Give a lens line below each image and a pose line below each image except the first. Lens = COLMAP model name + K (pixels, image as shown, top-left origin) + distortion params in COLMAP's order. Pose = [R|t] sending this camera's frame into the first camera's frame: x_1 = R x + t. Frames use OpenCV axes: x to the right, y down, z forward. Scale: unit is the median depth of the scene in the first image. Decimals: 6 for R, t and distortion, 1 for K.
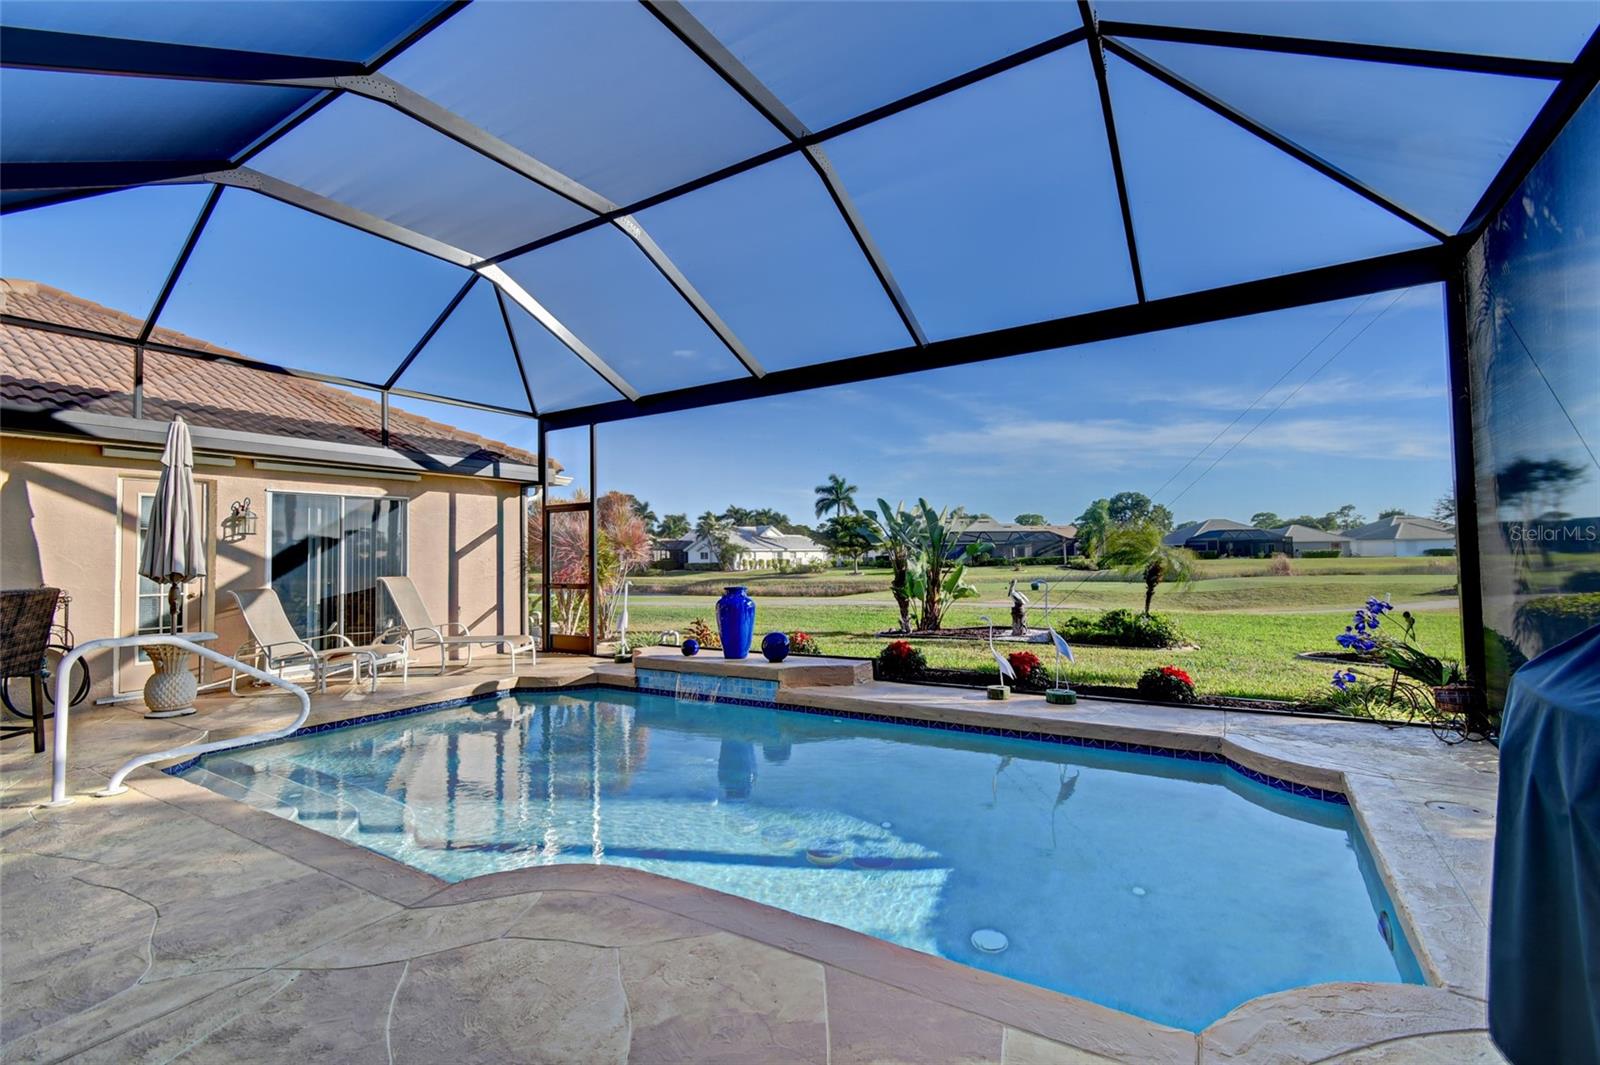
lens RADIAL K [[700.1, 0, 865.9], [0, 700.1, 525.2], [0, 0, 1]] dist [-0.005421, 0.000441]
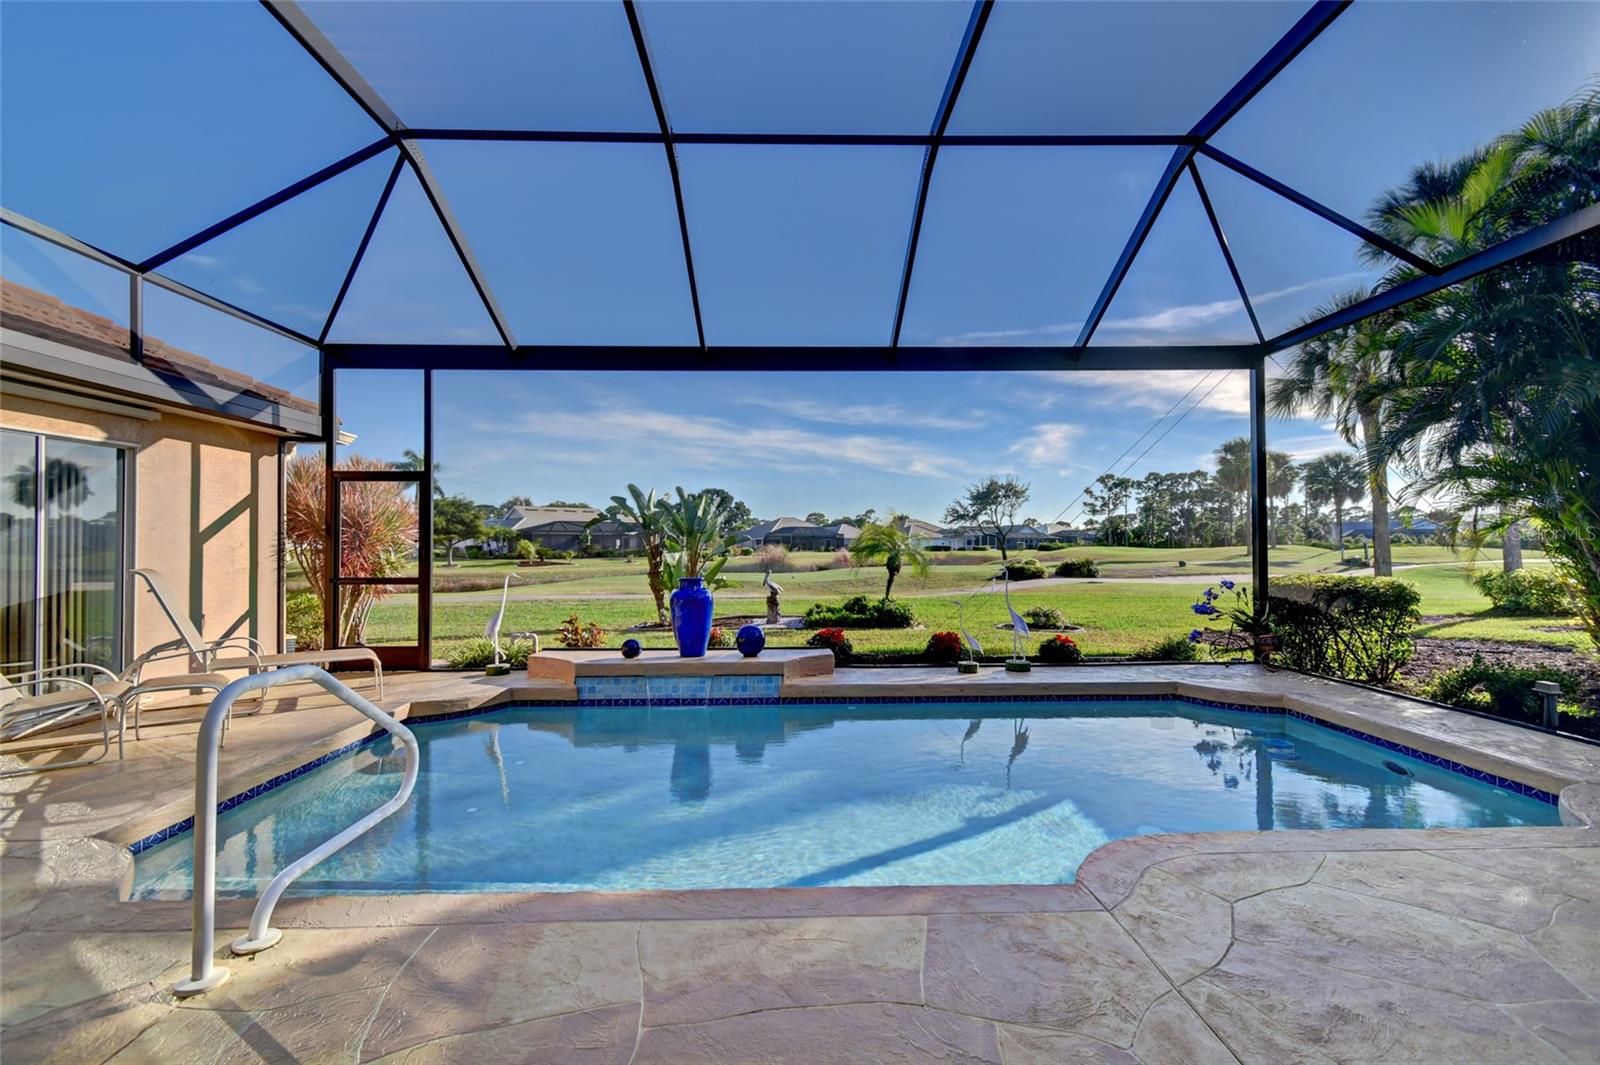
lens RADIAL K [[700.1, 0, 820.7], [0, 700.1, 532.1], [0, 0, 1]] dist [-0.005421, 0.000441]
pose [[0.847098, 0.021527, 0.531001, -0.448819], [-0.032825, 0.999391, 0.011849, 0.010679], [-0.530422, -0.027468, 0.847288, 0.124666]]
